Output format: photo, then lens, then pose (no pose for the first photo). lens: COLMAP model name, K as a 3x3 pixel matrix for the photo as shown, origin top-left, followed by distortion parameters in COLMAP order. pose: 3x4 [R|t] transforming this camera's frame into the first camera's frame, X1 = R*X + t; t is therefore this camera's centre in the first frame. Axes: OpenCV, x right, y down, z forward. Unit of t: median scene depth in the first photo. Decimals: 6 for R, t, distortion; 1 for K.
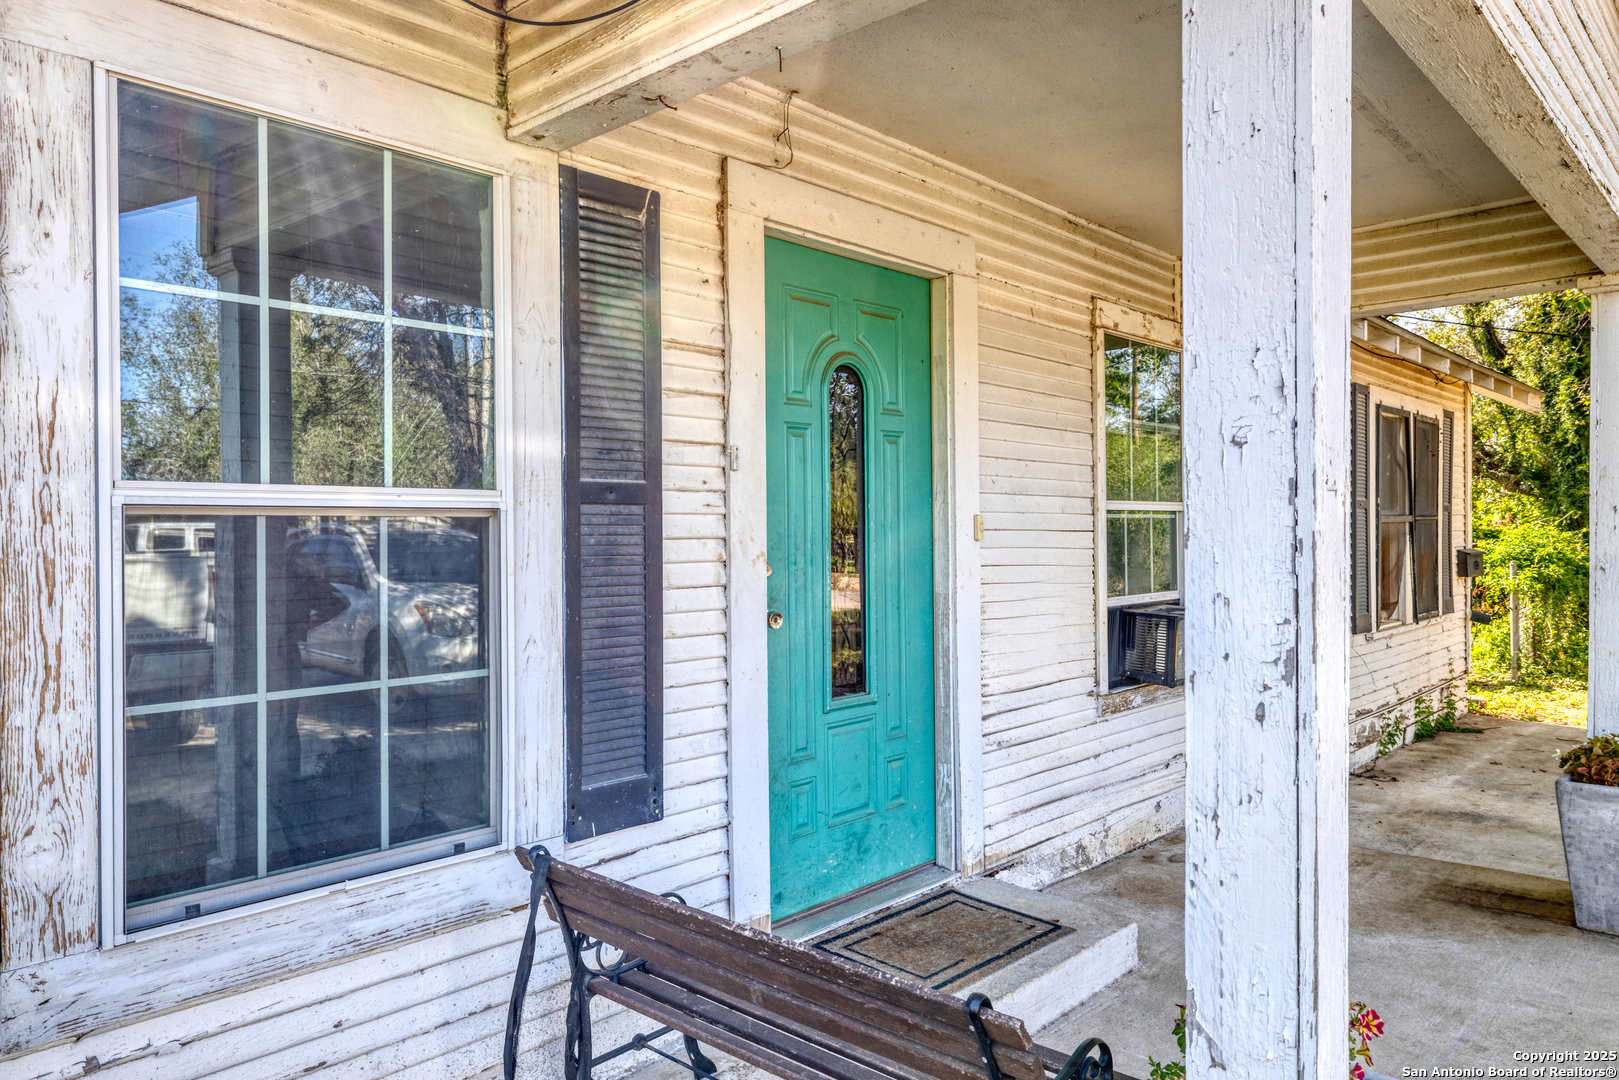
lens RADIAL K [[1116.6, 0, 809.5], [0, 1116.6, 540.0], [0, 0, 1]] dist [0.000675, 0.000666]
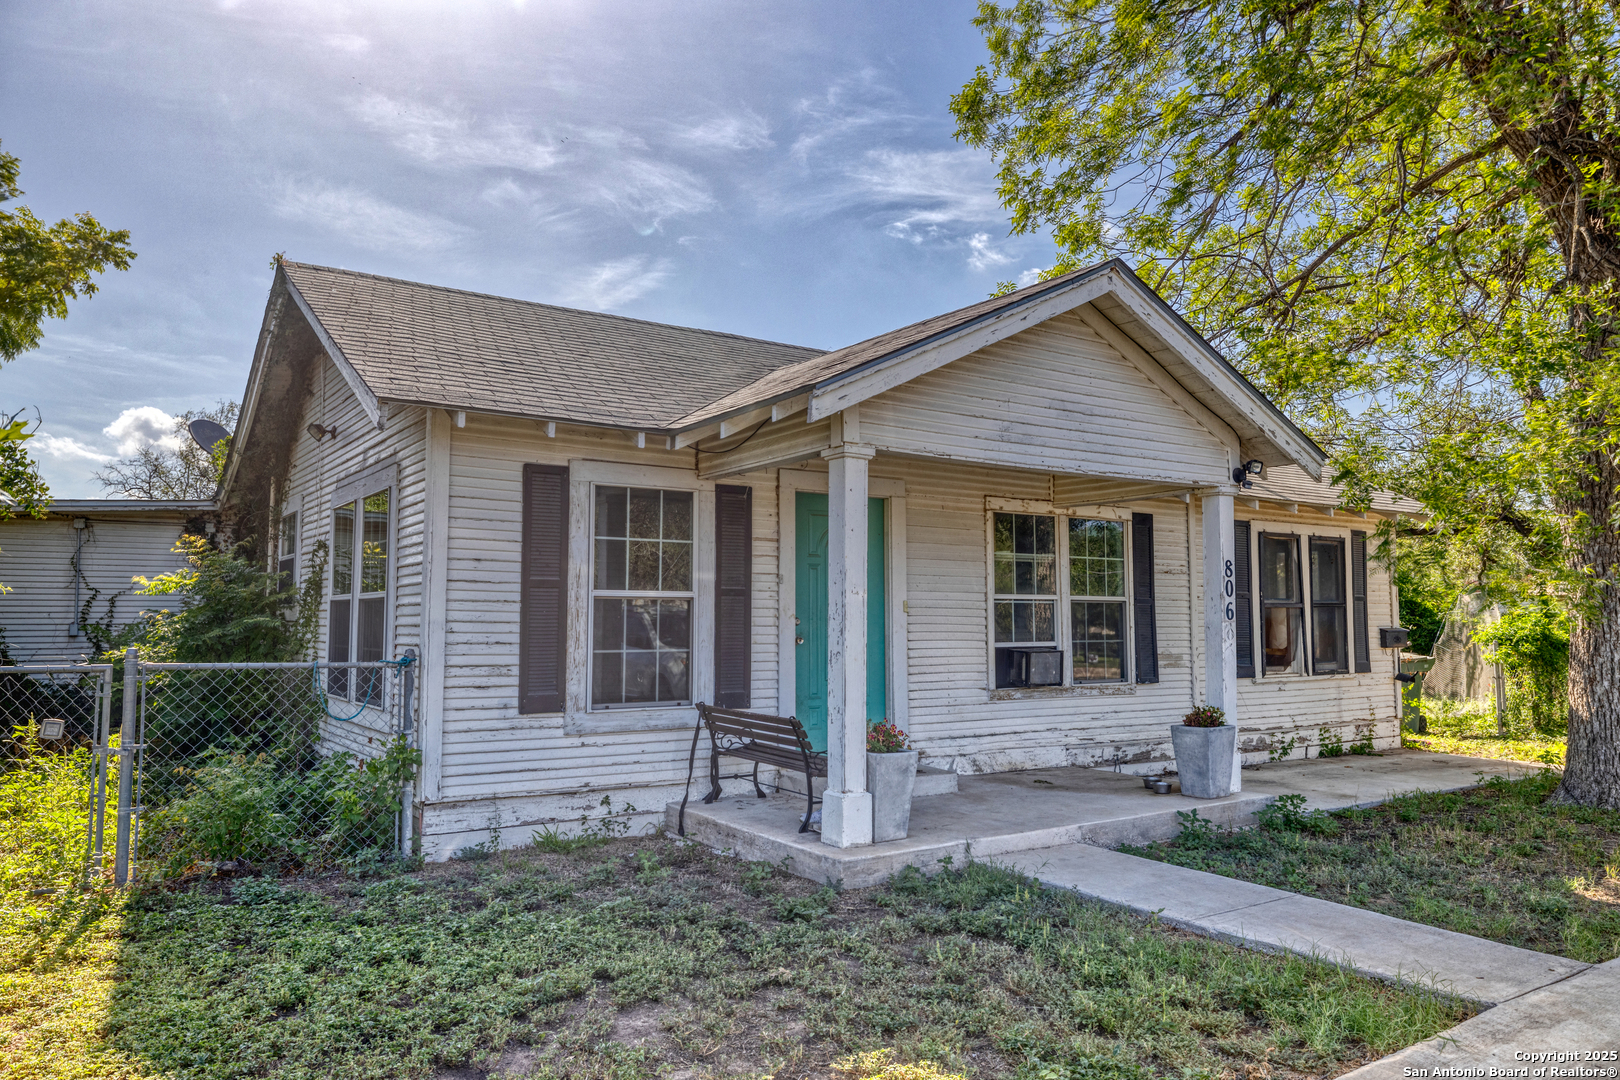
lens RADIAL K [[1117.3, 0, 810.0], [0, 1117.3, 540.0], [0, 0, 1]] dist [0.000675, 0.000666]
pose [[0.973050, -0.011010, -0.230329, 0.661652], [-0.007705, 0.996749, -0.080198, 0.052011], [0.230463, 0.079811, 0.969802, -1.711364]]
